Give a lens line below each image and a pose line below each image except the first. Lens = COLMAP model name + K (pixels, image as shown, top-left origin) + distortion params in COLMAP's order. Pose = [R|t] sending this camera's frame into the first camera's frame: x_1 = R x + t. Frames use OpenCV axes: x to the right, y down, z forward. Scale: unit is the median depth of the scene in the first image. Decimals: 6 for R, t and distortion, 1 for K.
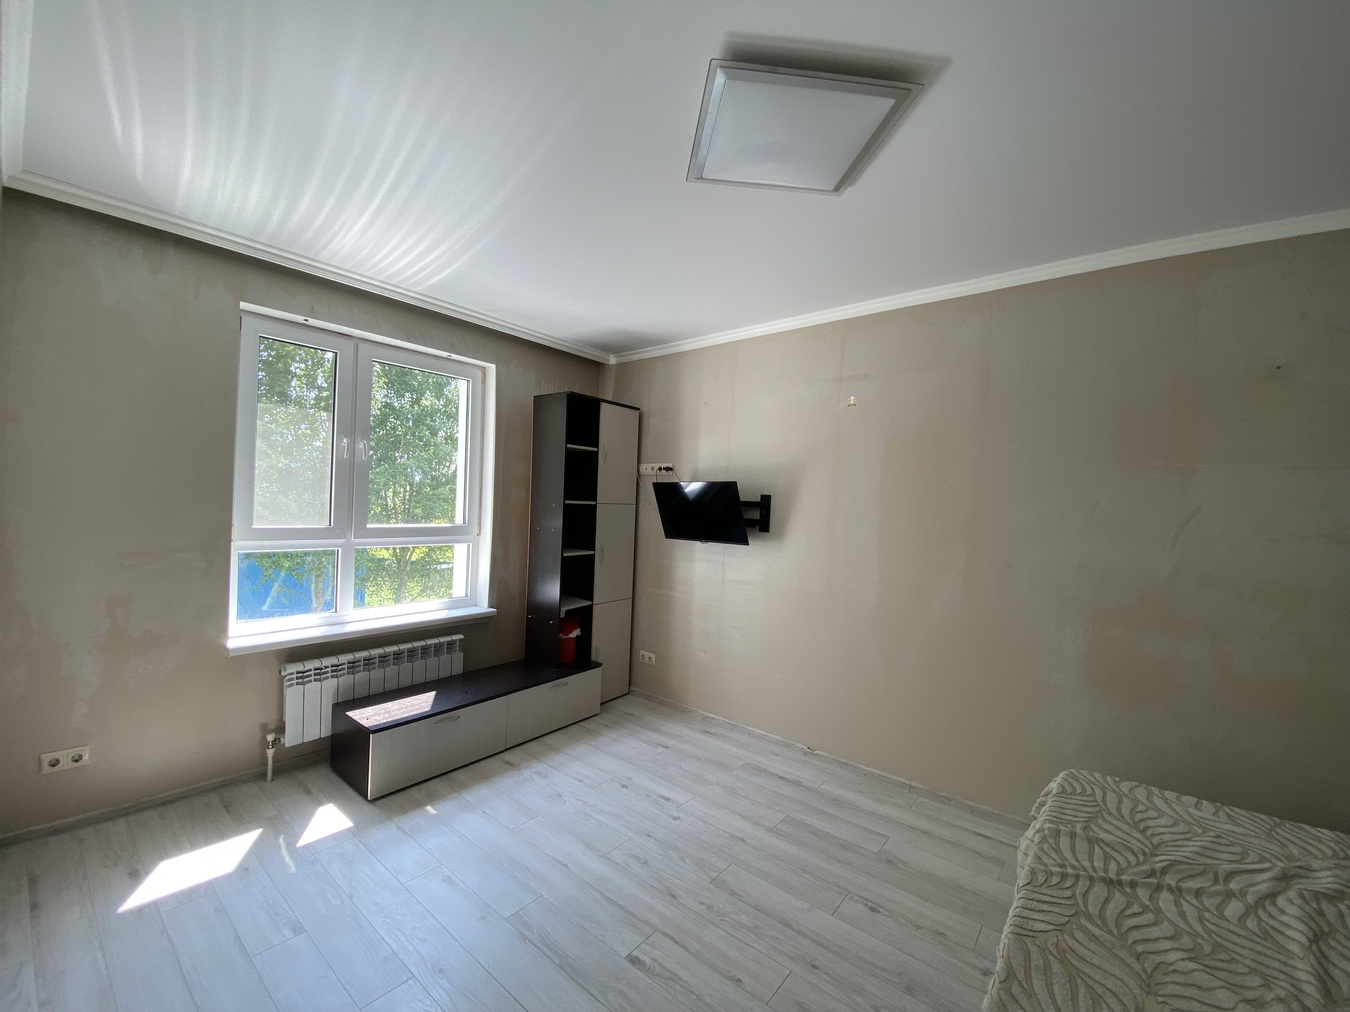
lens RADIAL K [[549.4, 0, 675.0], [0, 549.4, 506.0], [0, 0, 1]] dist [0.031098, -0.022145]
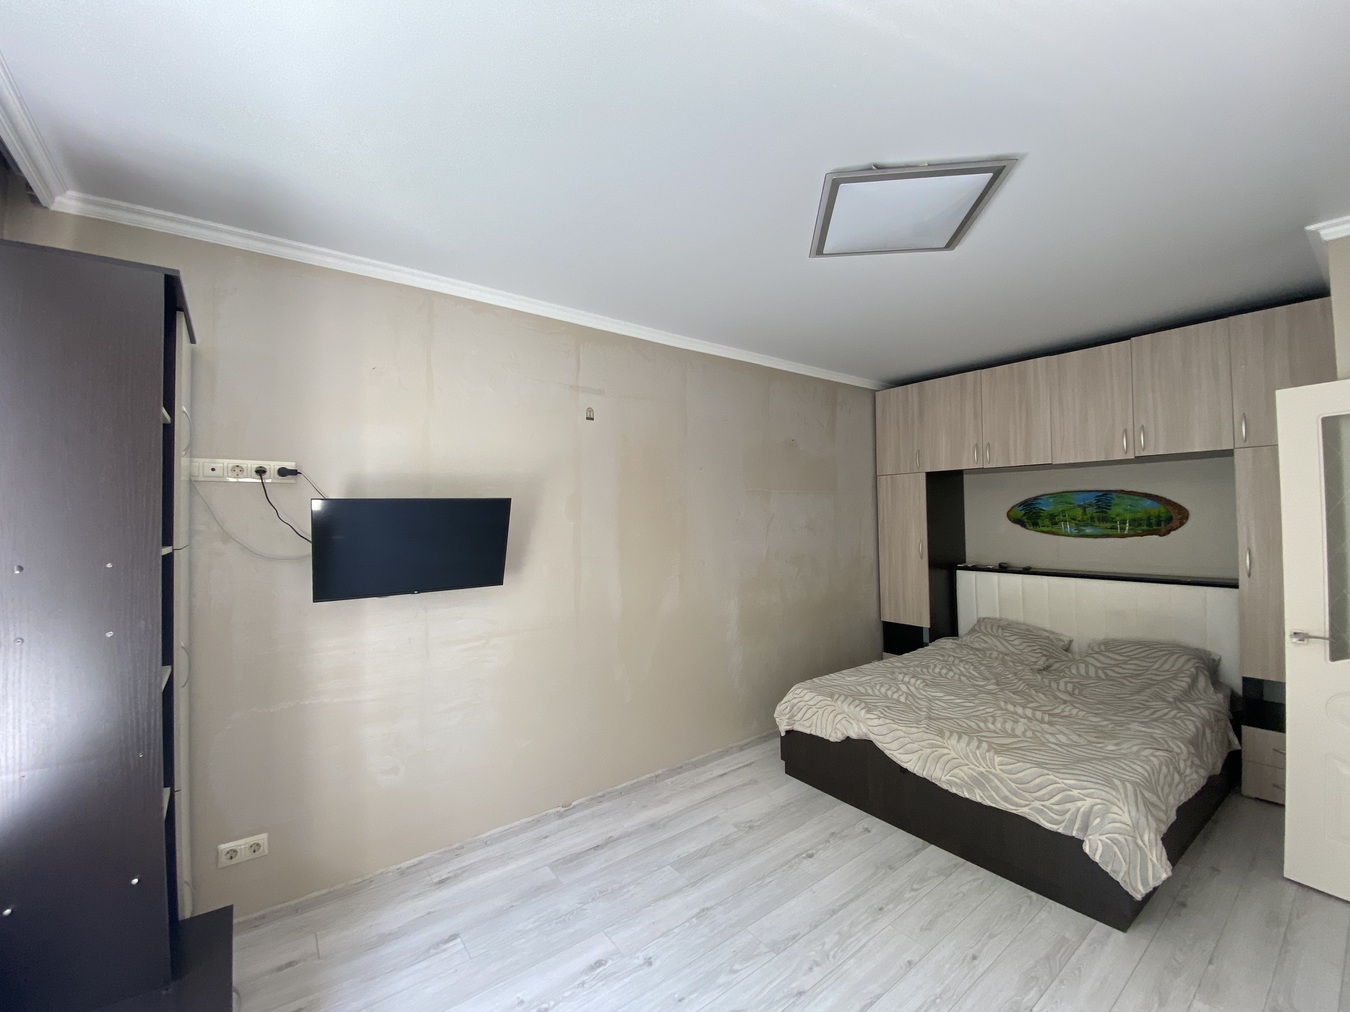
lens RADIAL K [[549.4, 0, 675.0], [0, 549.4, 506.0], [0, 0, 1]] dist [0.031098, -0.022145]
pose [[0.237301, -0.020778, 0.971214, -0.784685], [0.026088, 0.999547, 0.015009, -0.057306], [-0.971086, 0.021775, 0.237735, 0.880942]]
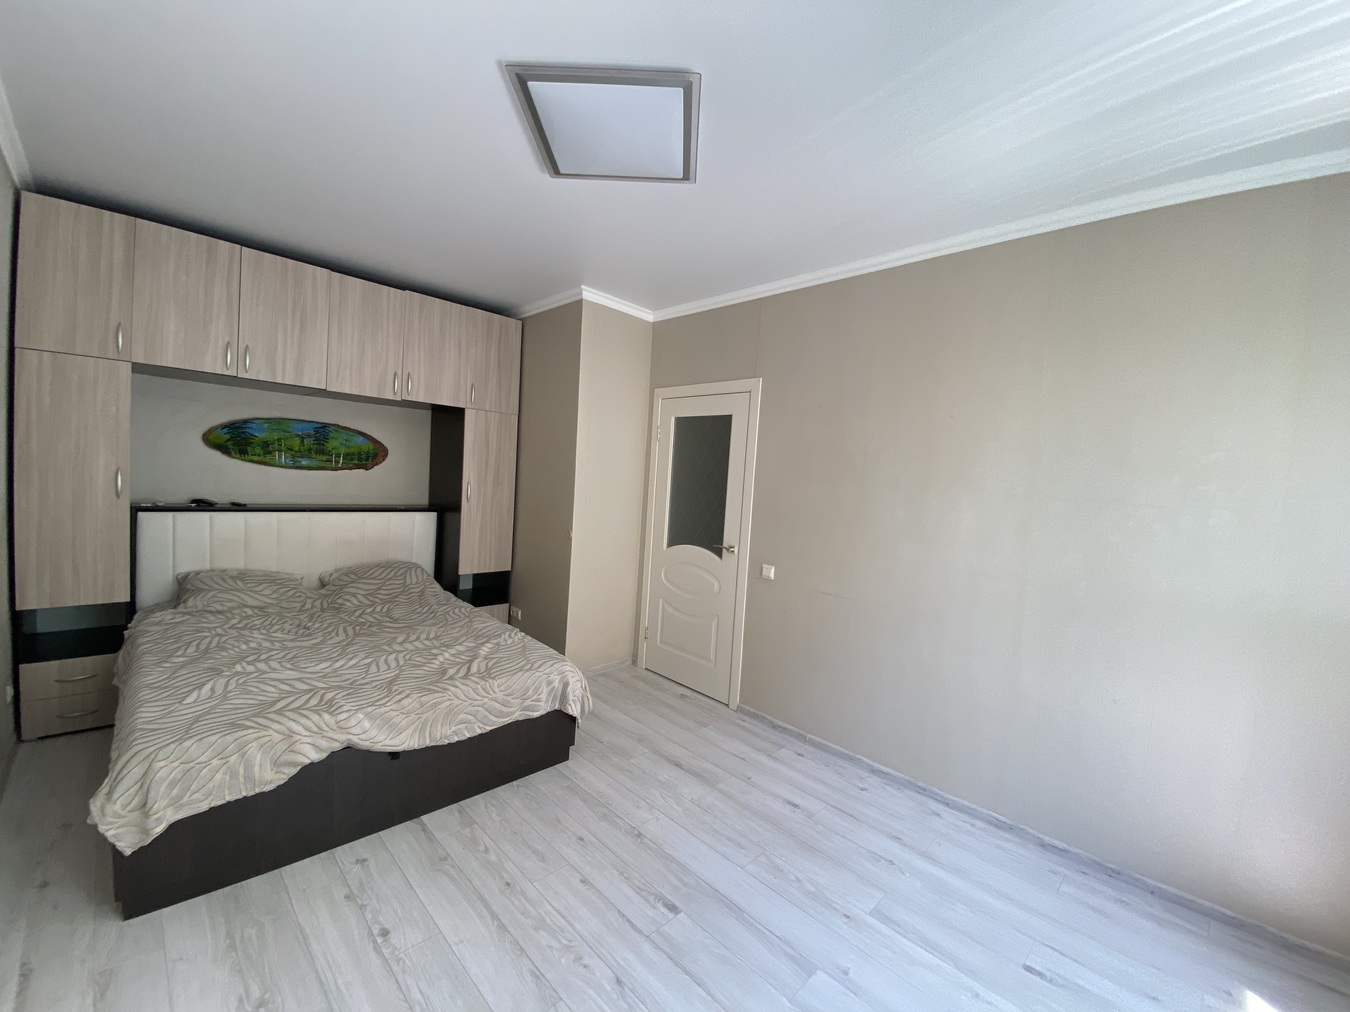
lens RADIAL K [[542.3, 0, 674.5], [0, 542.3, 504.2], [0, 0, 1]] dist [0.019702, -0.021277]
pose [[-0.989202, -0.107804, 0.099288, -0.075487], [-0.102607, 0.993142, 0.056048, -0.001773], [-0.104649, 0.045255, -0.993479, 1.555014]]
